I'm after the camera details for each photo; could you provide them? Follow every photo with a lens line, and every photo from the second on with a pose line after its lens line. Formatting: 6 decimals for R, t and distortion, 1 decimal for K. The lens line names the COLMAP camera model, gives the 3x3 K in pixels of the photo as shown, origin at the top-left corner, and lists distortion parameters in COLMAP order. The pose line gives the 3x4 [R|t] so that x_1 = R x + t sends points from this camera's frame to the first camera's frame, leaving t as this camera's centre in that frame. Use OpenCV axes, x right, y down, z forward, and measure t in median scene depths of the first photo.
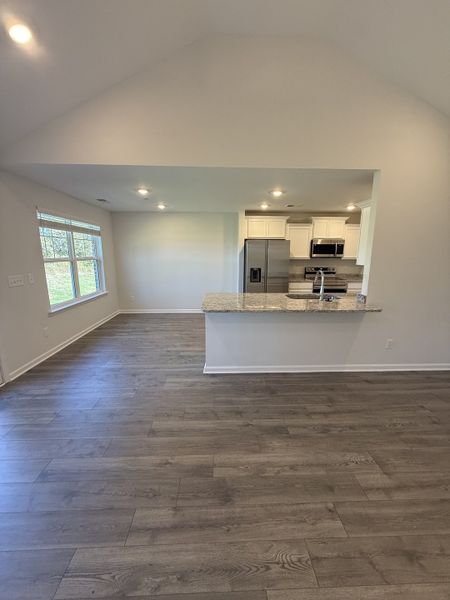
lens RADIAL K [[239.8, 0, 229.6], [0, 239.8, 300.0], [0, 0, 1]] dist [0.003519, 0.000181]
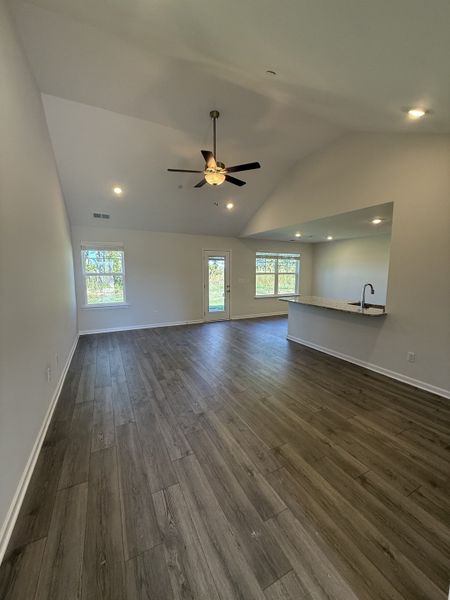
lens RADIAL K [[239.8, 0, 221.5], [0, 239.8, 300.8], [0, 0, 1]] dist [0.003519, 0.000181]
pose [[0.398656, 0.110920, -0.910368, 1.375044], [-0.179348, 0.982922, 0.041222, 0.058291], [0.899393, 0.146839, 0.411741, -0.193156]]
